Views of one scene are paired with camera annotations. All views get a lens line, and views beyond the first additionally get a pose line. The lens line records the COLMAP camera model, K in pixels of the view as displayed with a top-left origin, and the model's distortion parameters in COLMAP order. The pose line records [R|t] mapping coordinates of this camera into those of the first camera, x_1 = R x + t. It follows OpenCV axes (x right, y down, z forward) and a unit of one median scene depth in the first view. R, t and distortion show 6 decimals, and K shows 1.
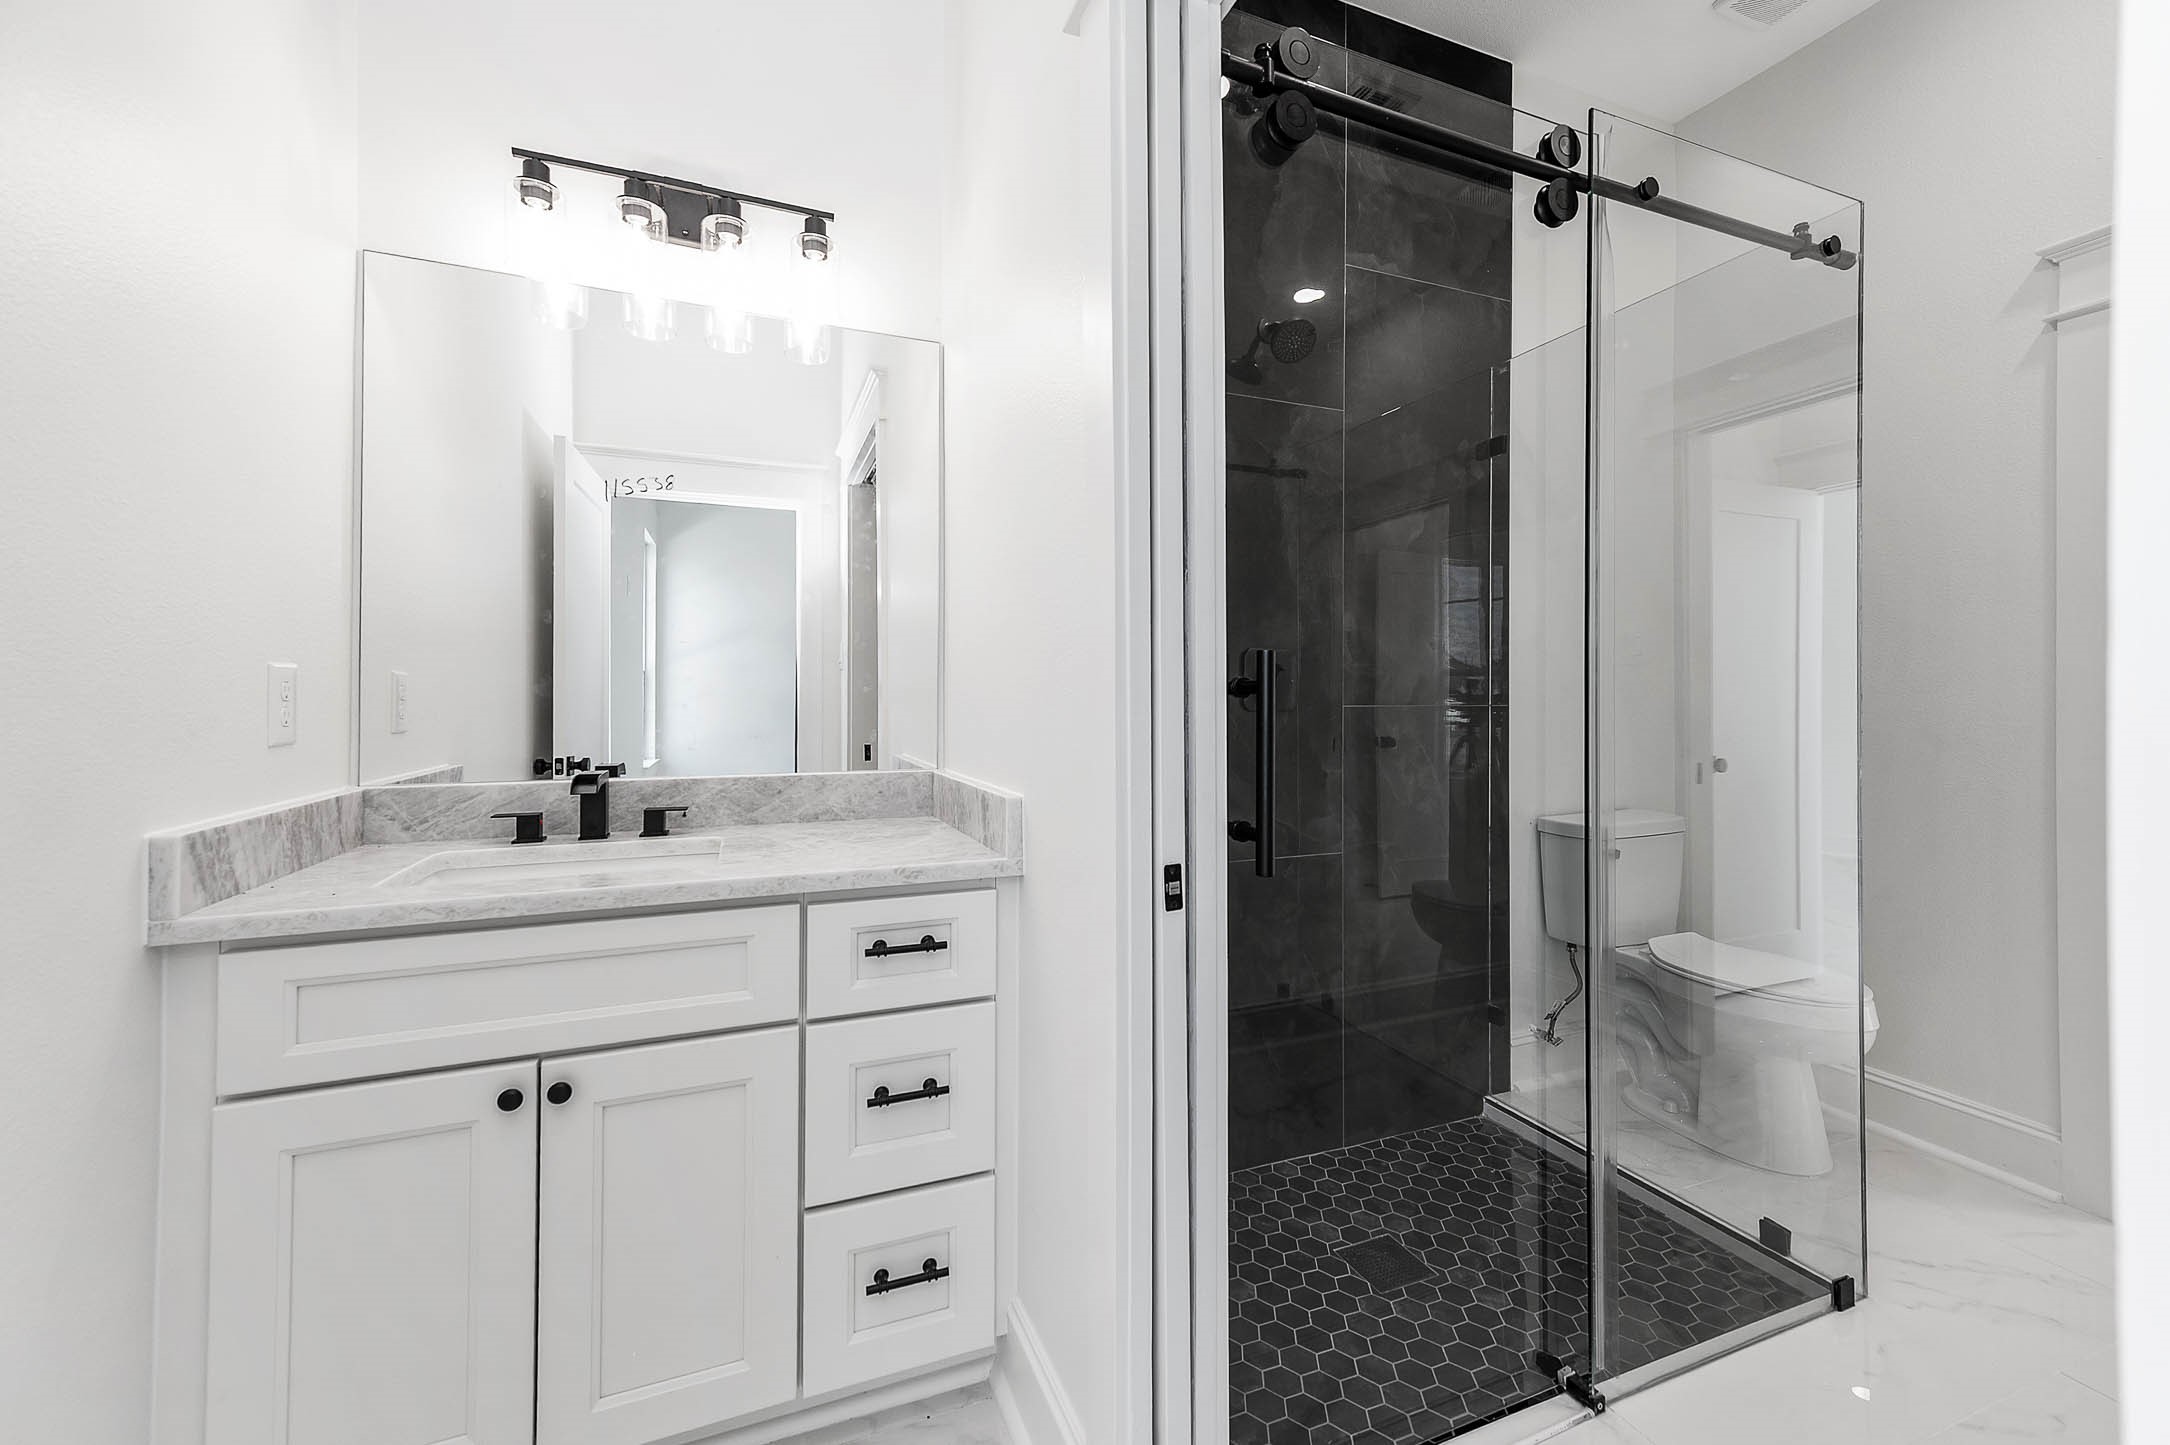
lens RADIAL K [[790.2, 0, 962.9], [0, 790.2, 693.3], [0, 0, 1]] dist [-0.000450, -0.000011]
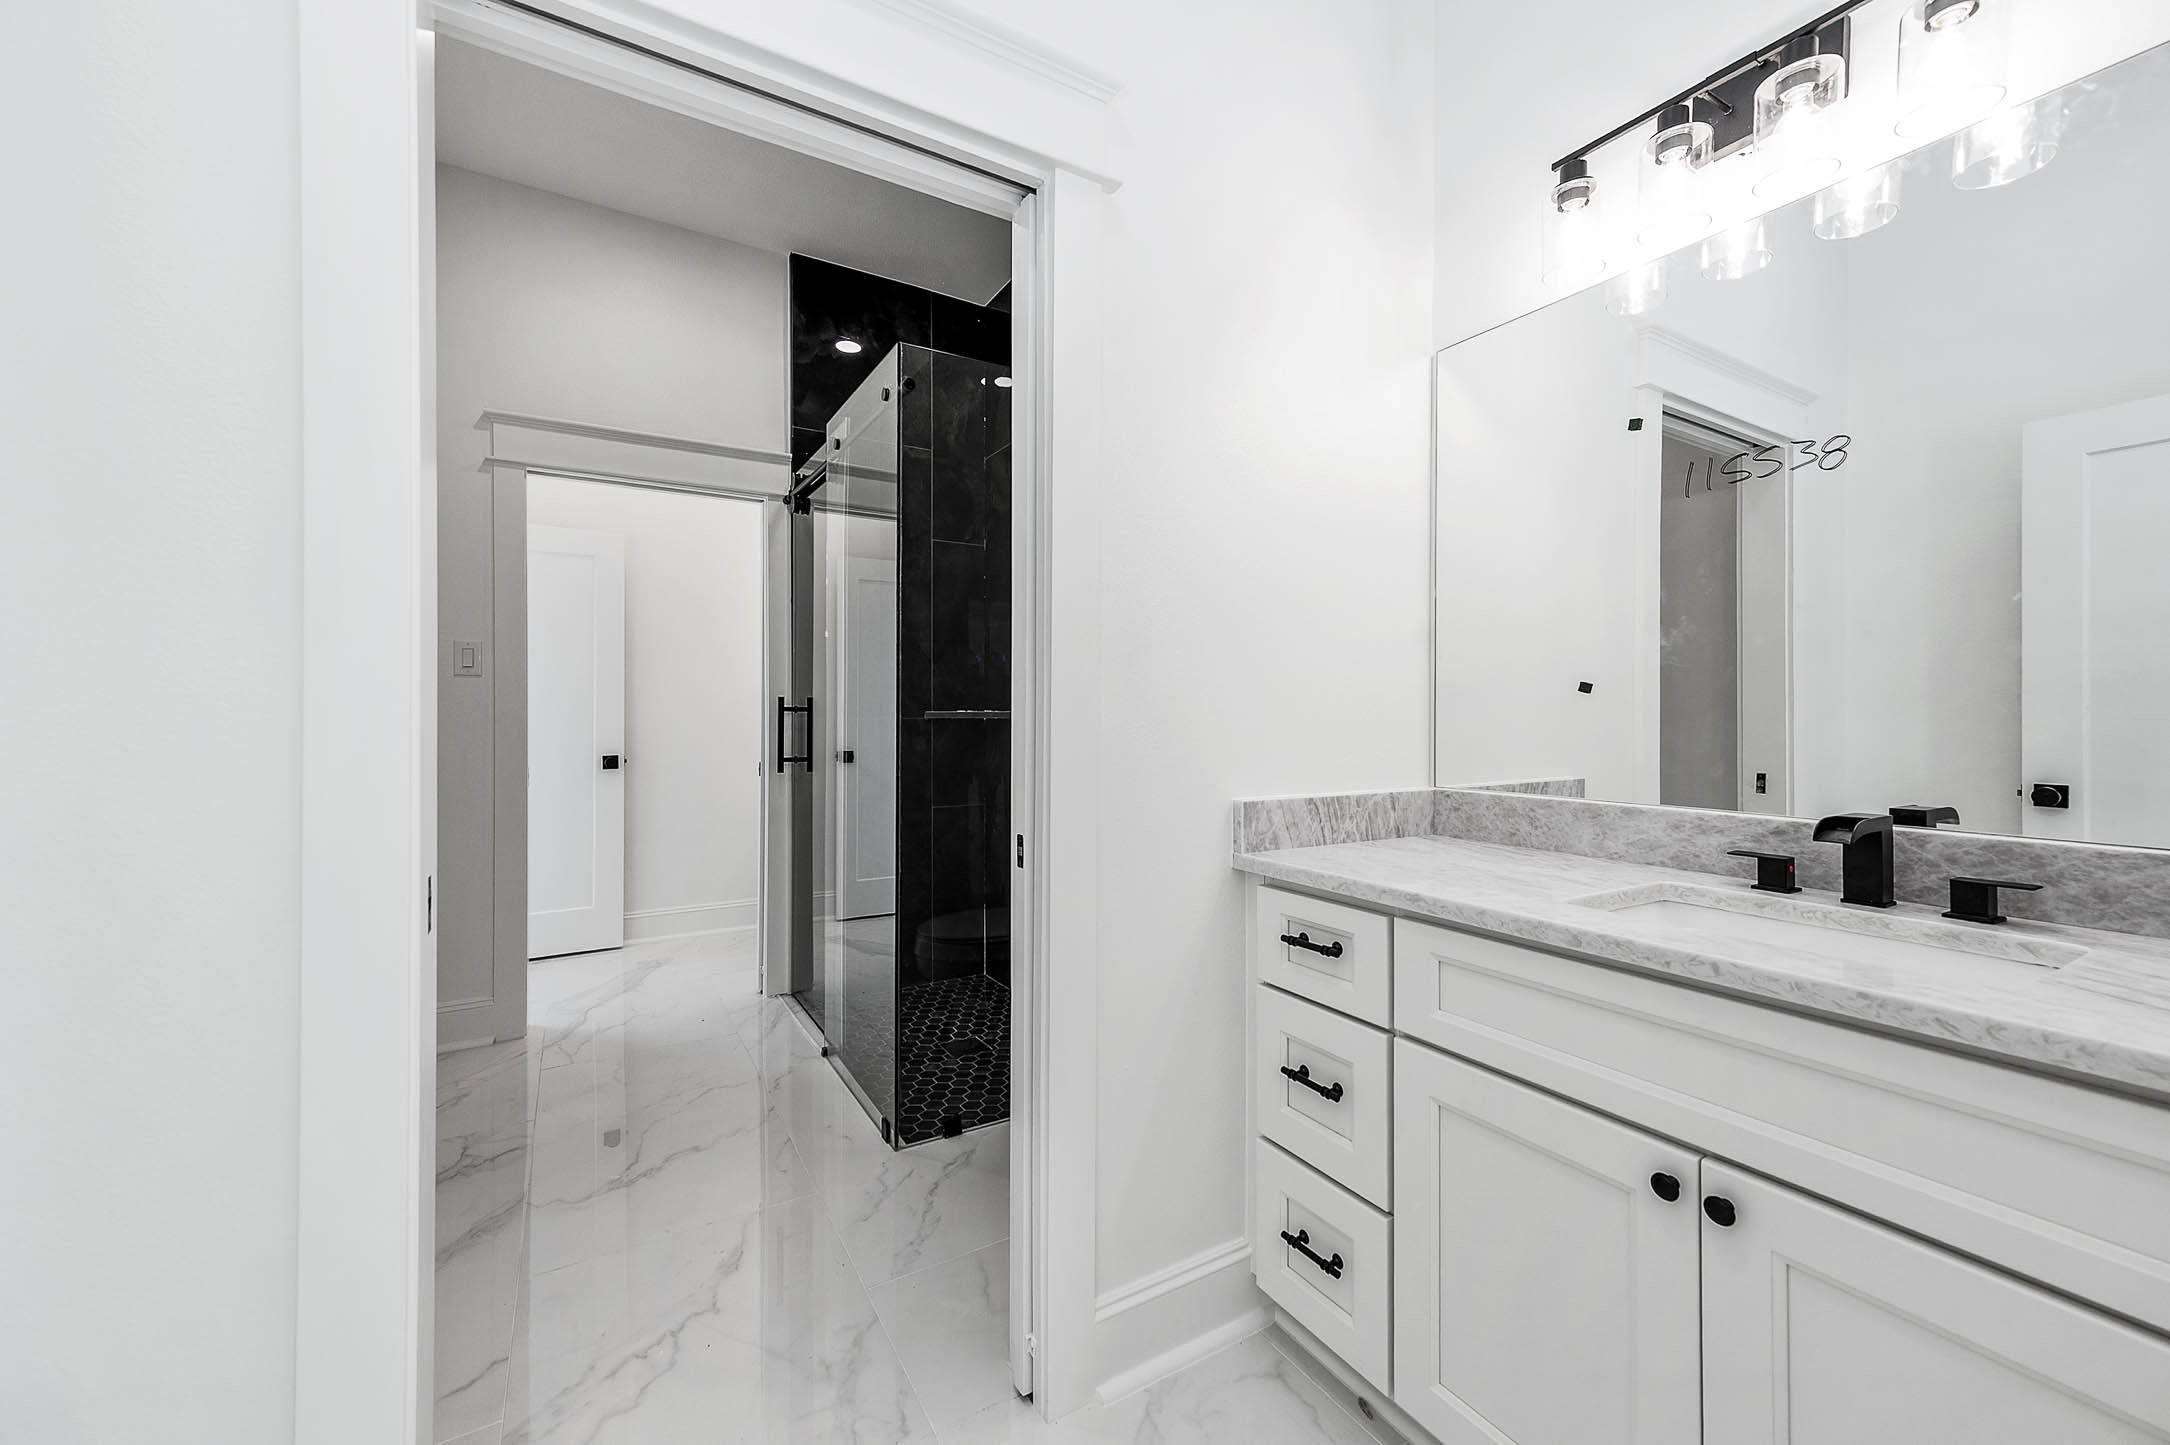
lens RADIAL K [[869.2, 0, 1085.0], [0, 869.2, 722.5], [0, 0, 1]] dist [0.025994, 0.000012]
pose [[0.261230, 0.016176, -0.965141, 0.355156], [-0.001889, 0.999866, 0.016247, -0.002854], [0.965275, -0.002421, 0.261225, 0.136431]]
